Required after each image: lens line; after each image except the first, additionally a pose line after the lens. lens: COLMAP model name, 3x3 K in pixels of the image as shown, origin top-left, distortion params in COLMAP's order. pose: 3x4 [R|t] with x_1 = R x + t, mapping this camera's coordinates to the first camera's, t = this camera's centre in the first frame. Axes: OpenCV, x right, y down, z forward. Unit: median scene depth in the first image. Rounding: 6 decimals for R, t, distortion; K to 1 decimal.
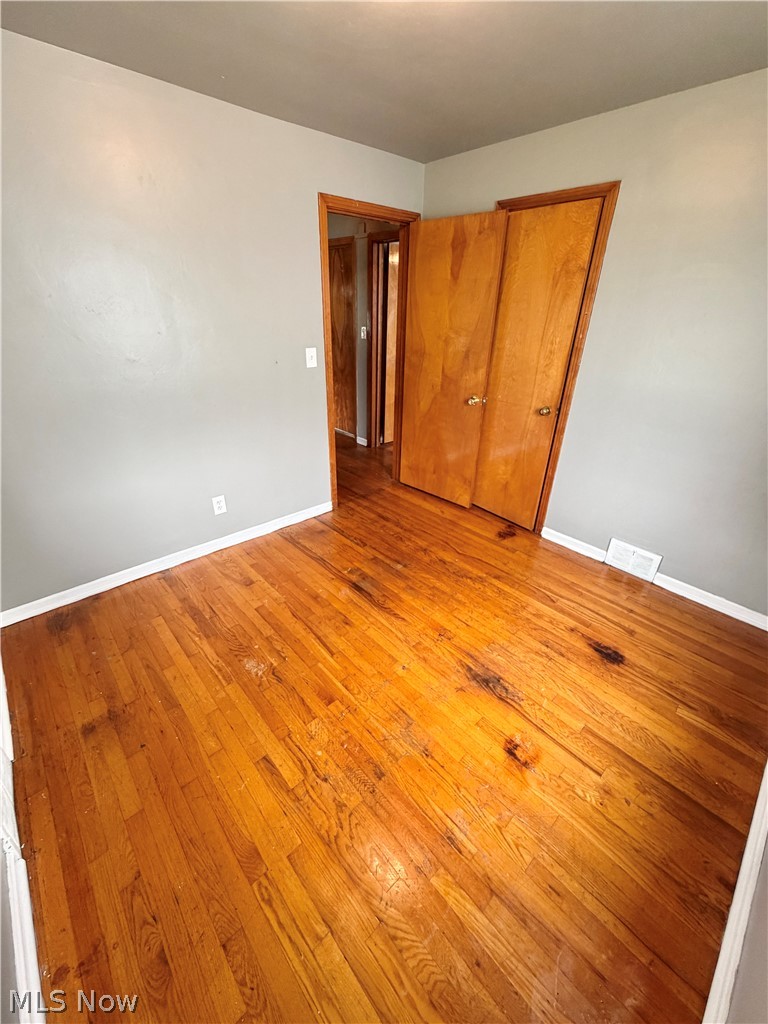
lens RADIAL K [[408.0, 0, 383.7], [0, 408.0, 507.8], [0, 0, 1]] dist [-0.001706, -0.000069]
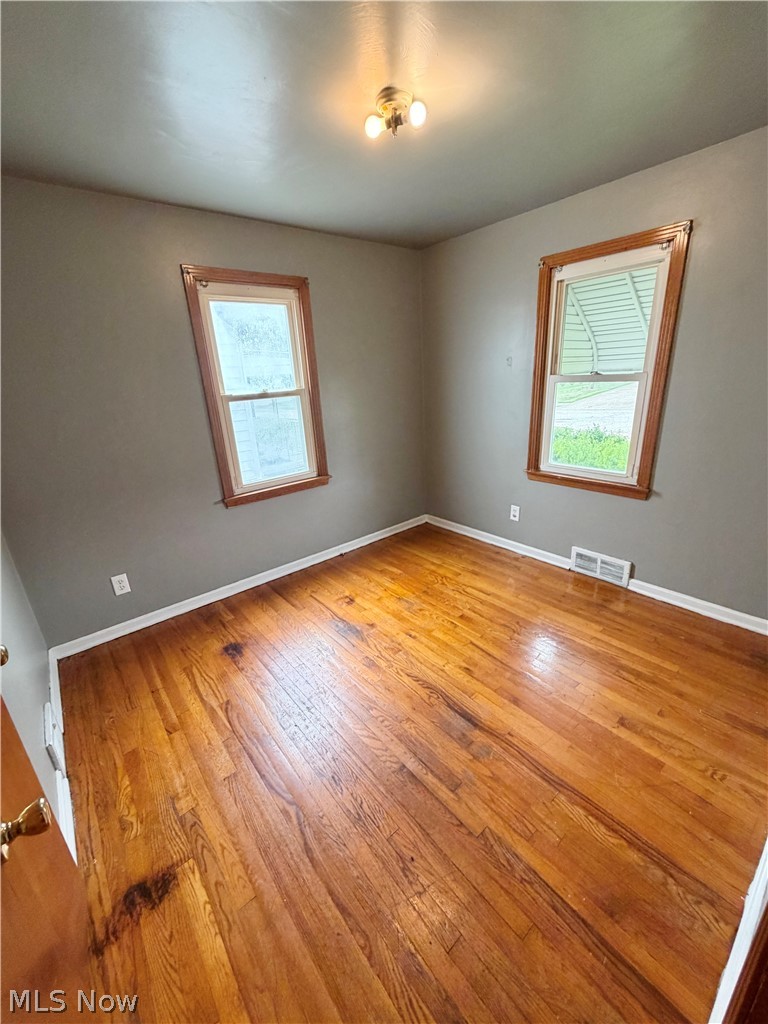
lens RADIAL K [[408.0, 0, 383.7], [0, 408.0, 507.8], [0, 0, 1]] dist [-0.001706, -0.000069]
pose [[-0.998020, 0.021558, 0.059088, 0.043443], [0.057303, 0.698964, 0.712857, -0.698025], [-0.025933, 0.714832, -0.698815, 1.437974]]
